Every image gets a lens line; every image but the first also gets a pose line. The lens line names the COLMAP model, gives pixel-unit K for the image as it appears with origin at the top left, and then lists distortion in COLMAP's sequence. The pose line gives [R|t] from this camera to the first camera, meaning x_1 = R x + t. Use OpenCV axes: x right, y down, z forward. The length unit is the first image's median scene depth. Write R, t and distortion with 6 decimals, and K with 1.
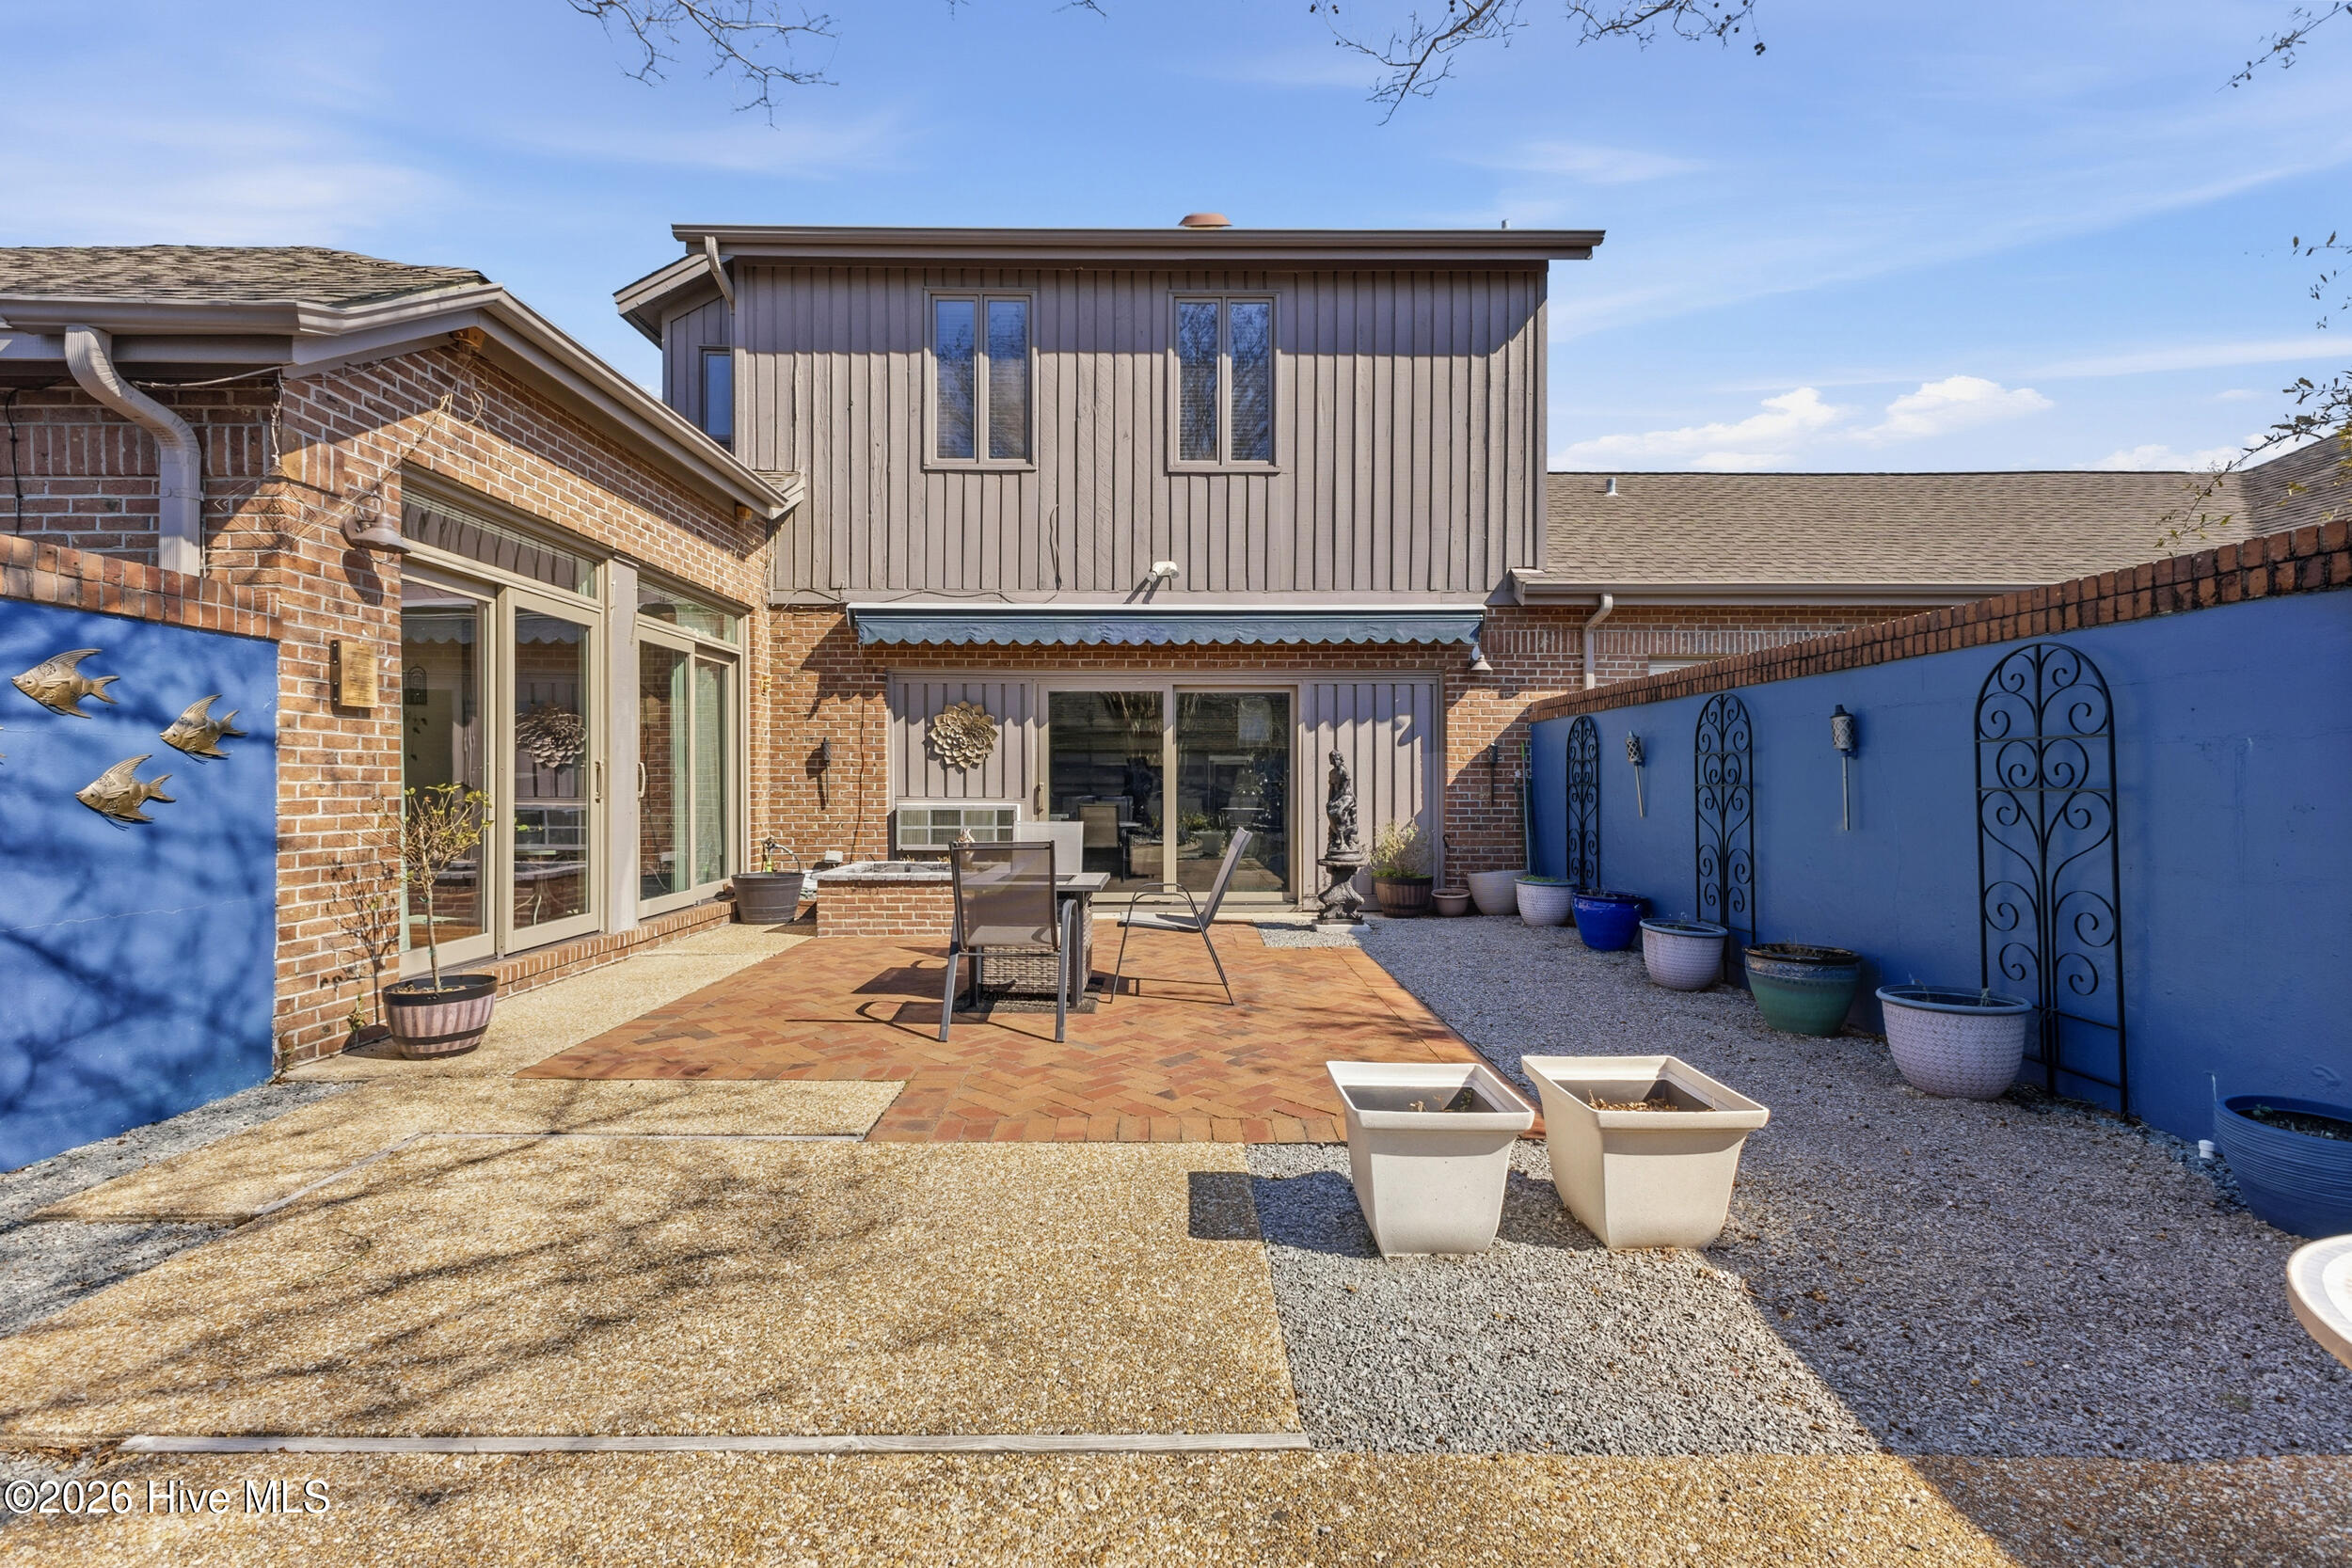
lens RADIAL K [[1011.5, 0, 1169.8], [0, 1011.5, 778.0], [0, 0, 1]] dist [0.008791, 0.000247]
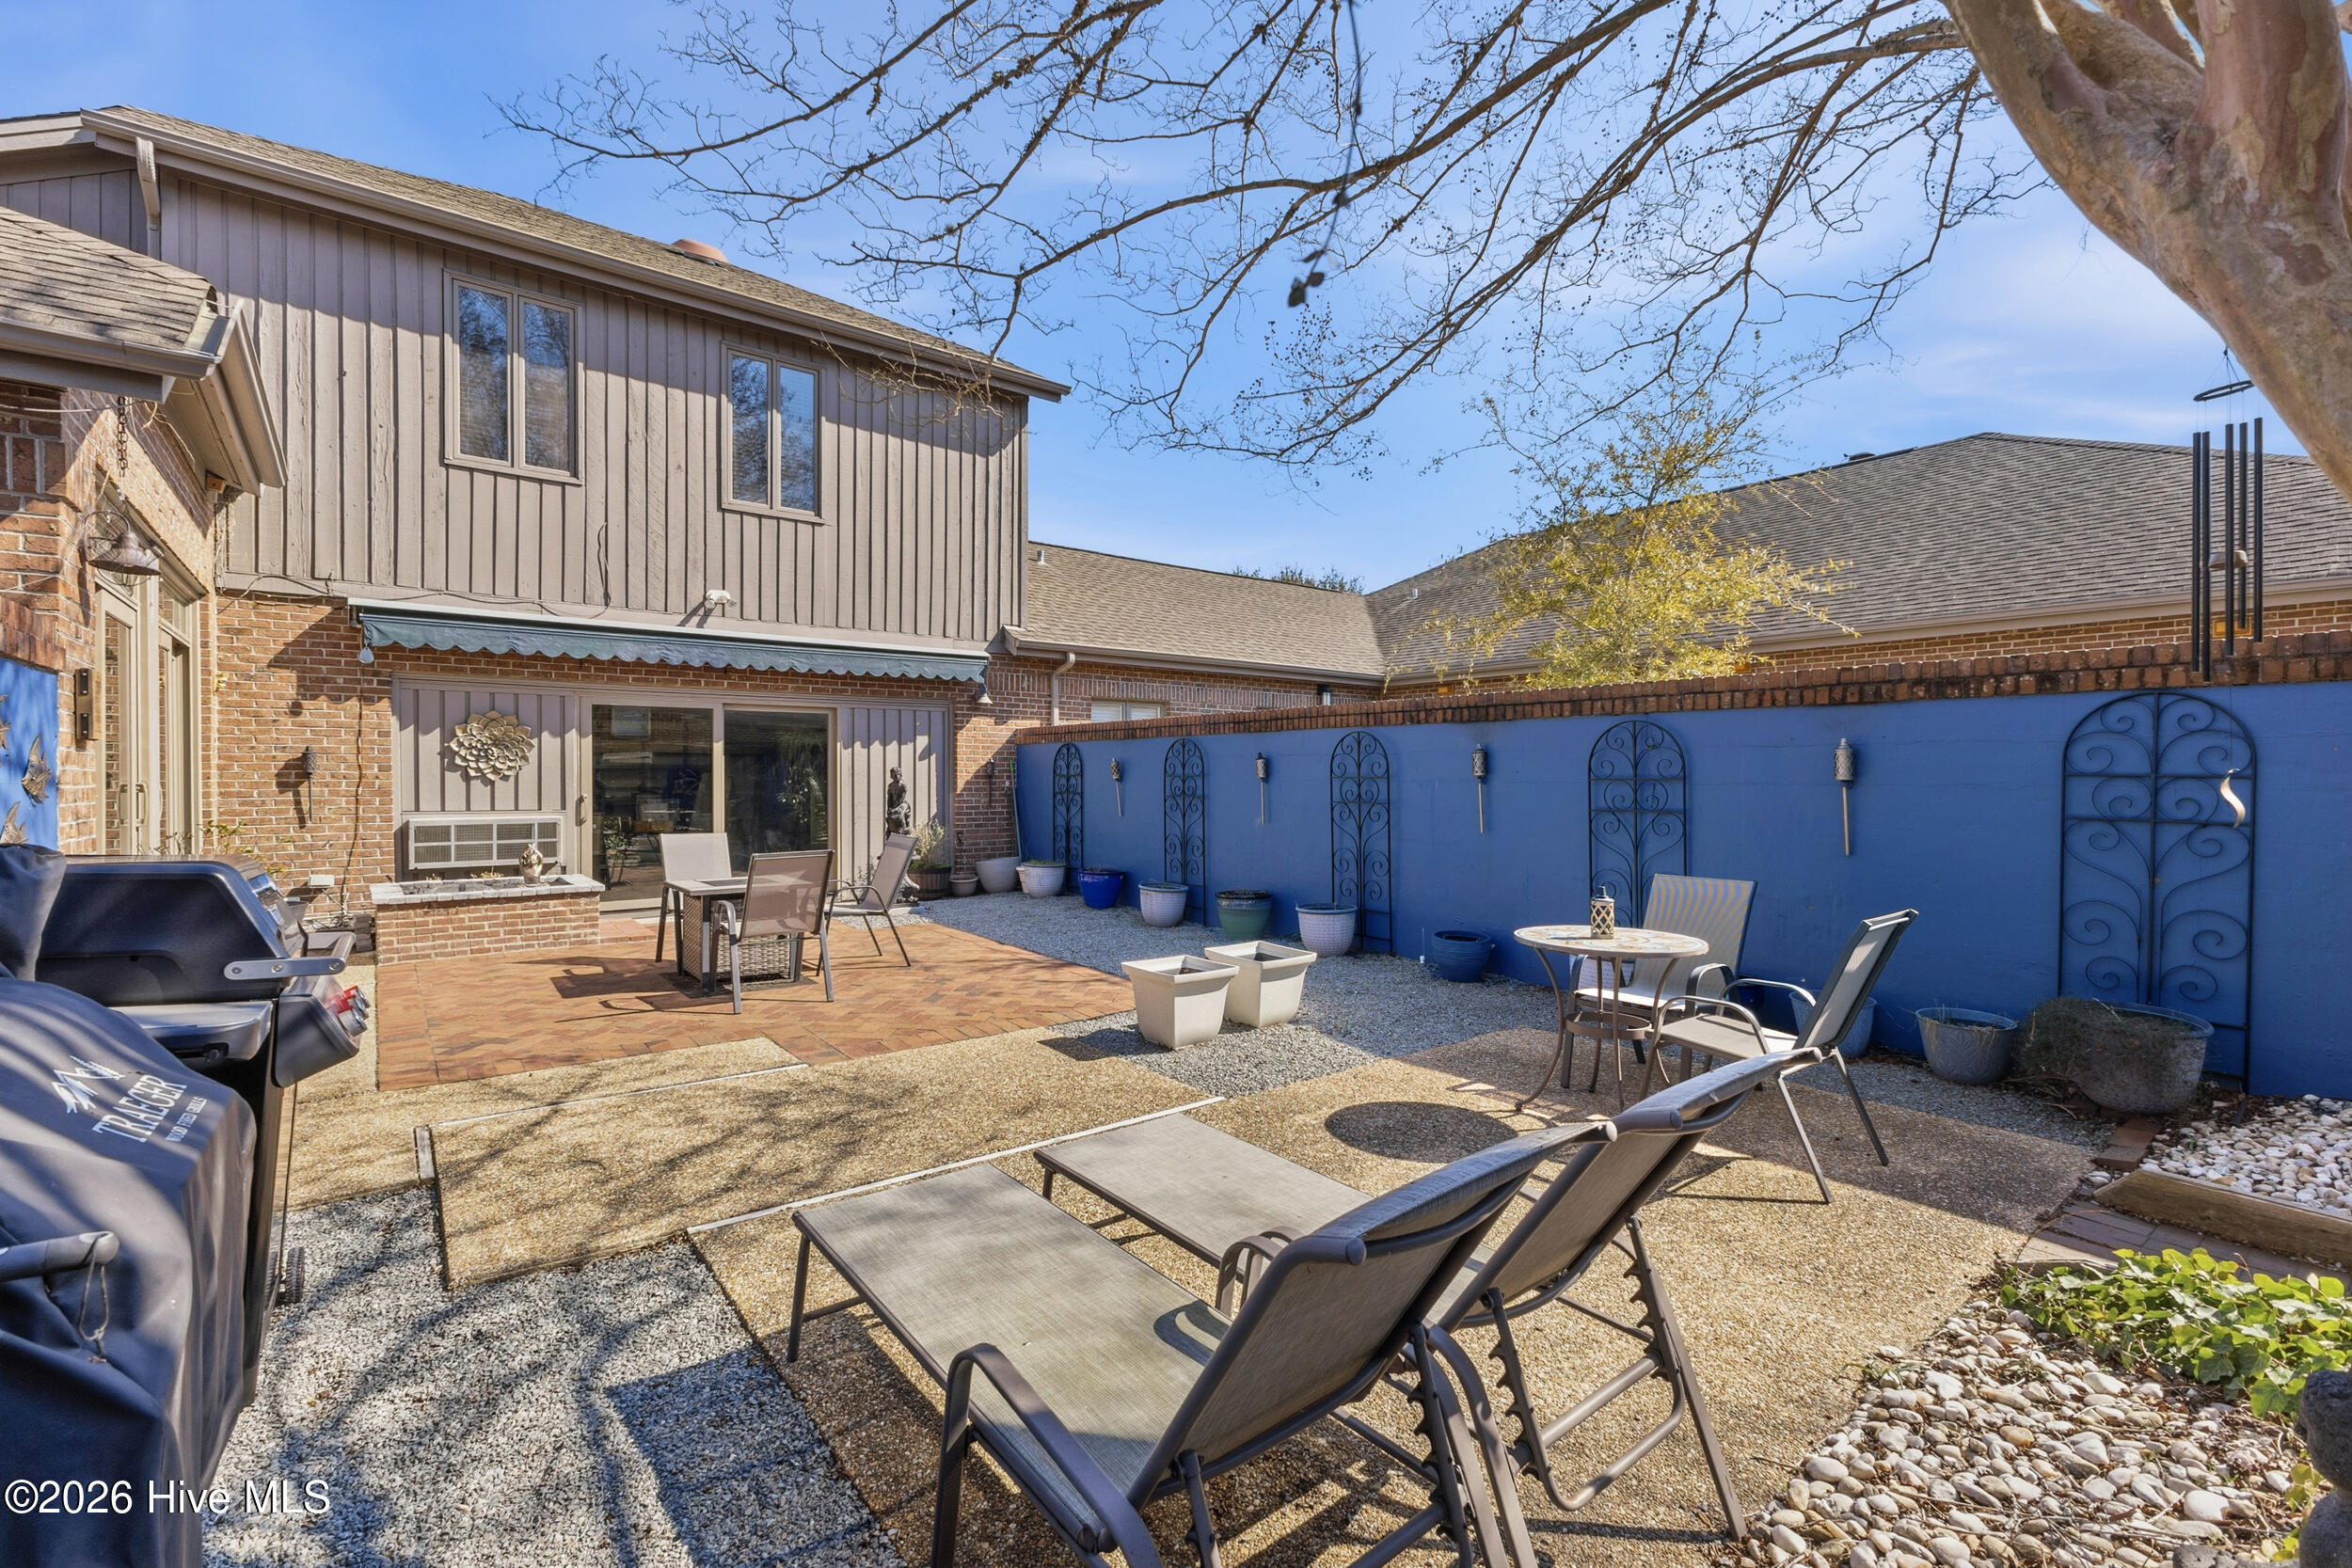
lens RADIAL K [[1011.5, 0, 1165.3], [0, 1011.5, 778.5], [0, 0, 1]] dist [0.008791, 0.000247]
pose [[0.797676, -0.002263, 0.603082, -0.362704], [-0.002653, 0.999970, 0.007262, -0.026752], [-0.603081, -0.007393, 0.797646, -0.206093]]
